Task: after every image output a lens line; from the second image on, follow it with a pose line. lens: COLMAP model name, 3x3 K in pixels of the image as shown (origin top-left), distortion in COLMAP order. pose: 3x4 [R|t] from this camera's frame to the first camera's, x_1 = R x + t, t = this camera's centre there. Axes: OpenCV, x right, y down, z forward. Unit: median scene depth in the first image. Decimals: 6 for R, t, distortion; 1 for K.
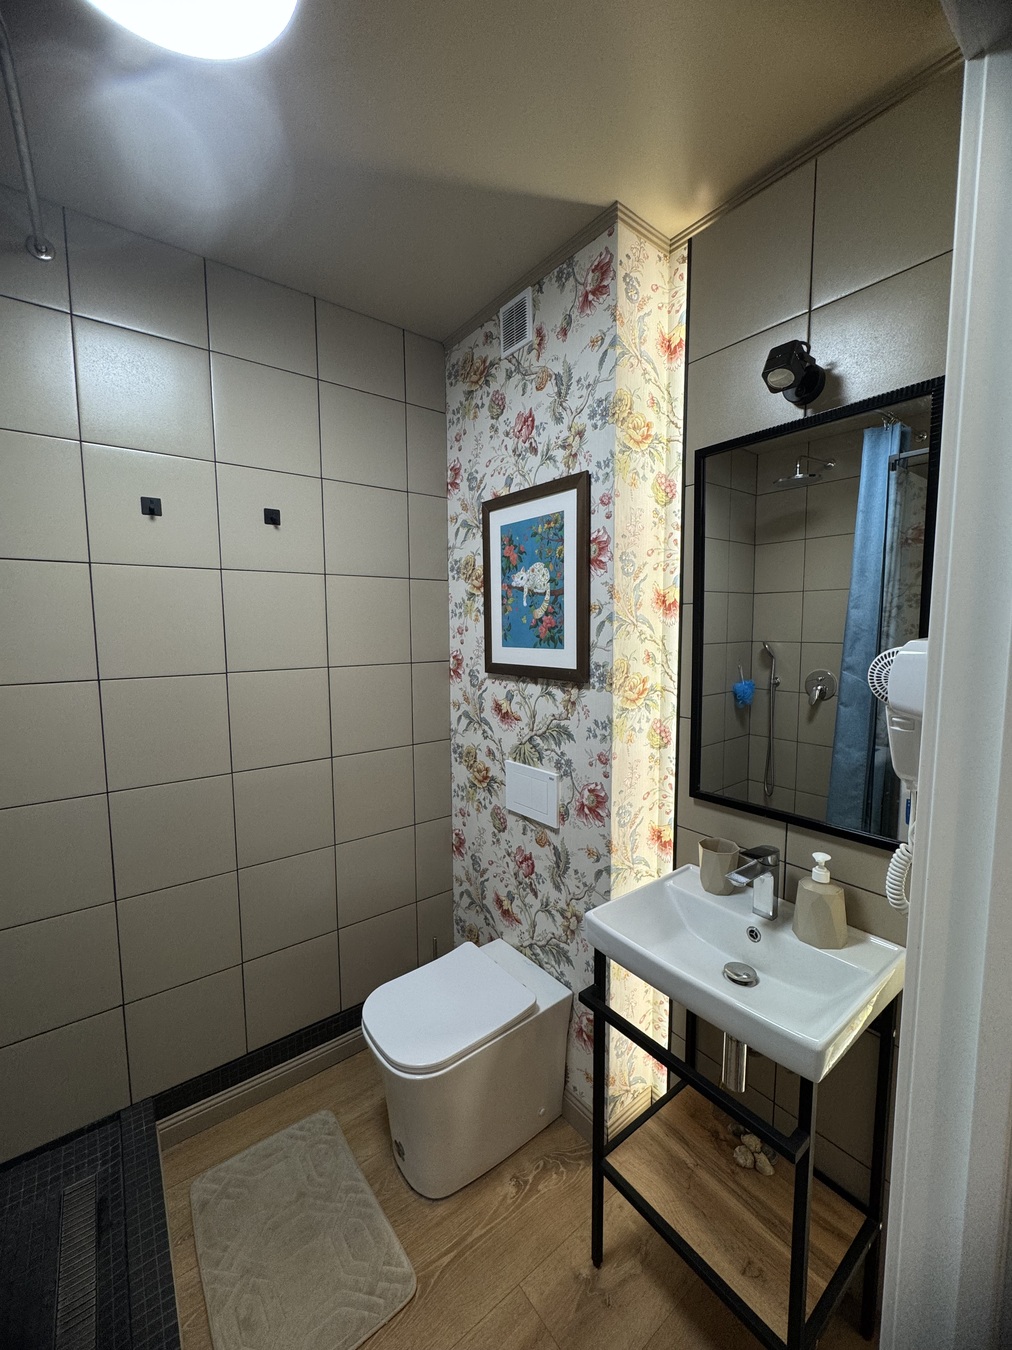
lens RADIAL K [[543.6, 0, 506.0], [0, 543.6, 675.0], [0, 0, 1]] dist [-0.000319, -0.000068]
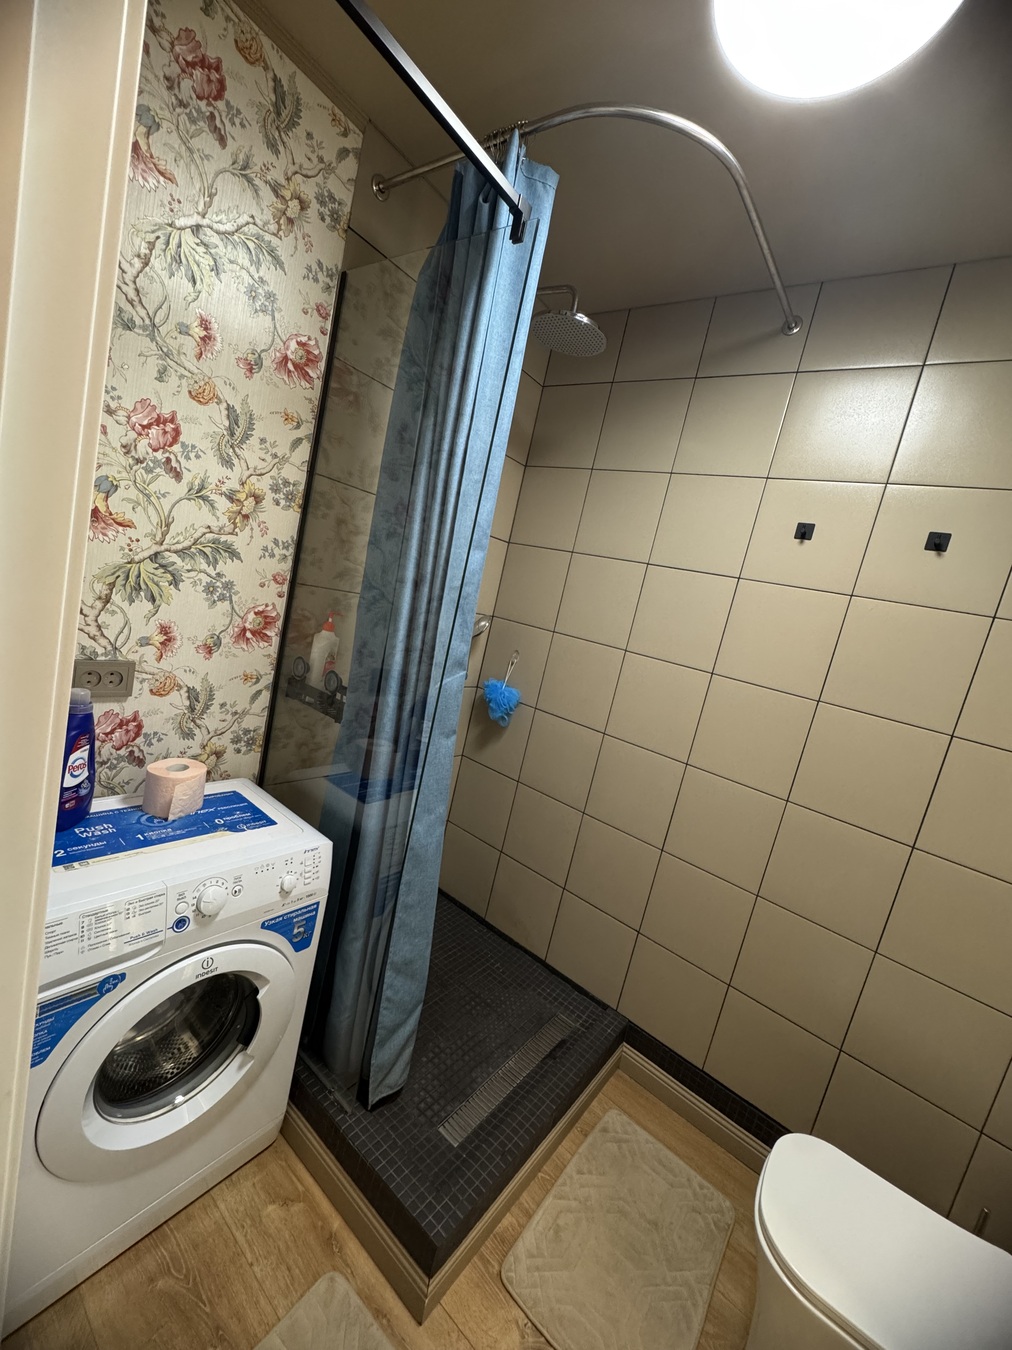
lens RADIAL K [[543.6, 0, 506.0], [0, 543.6, 675.0], [0, 0, 1]] dist [-0.000319, -0.000068]
pose [[0.250085, 0.204761, -0.946325, 0.261862], [-0.304608, 0.944392, 0.123845, 0.000903], [0.919060, 0.257287, 0.298550, 0.217743]]
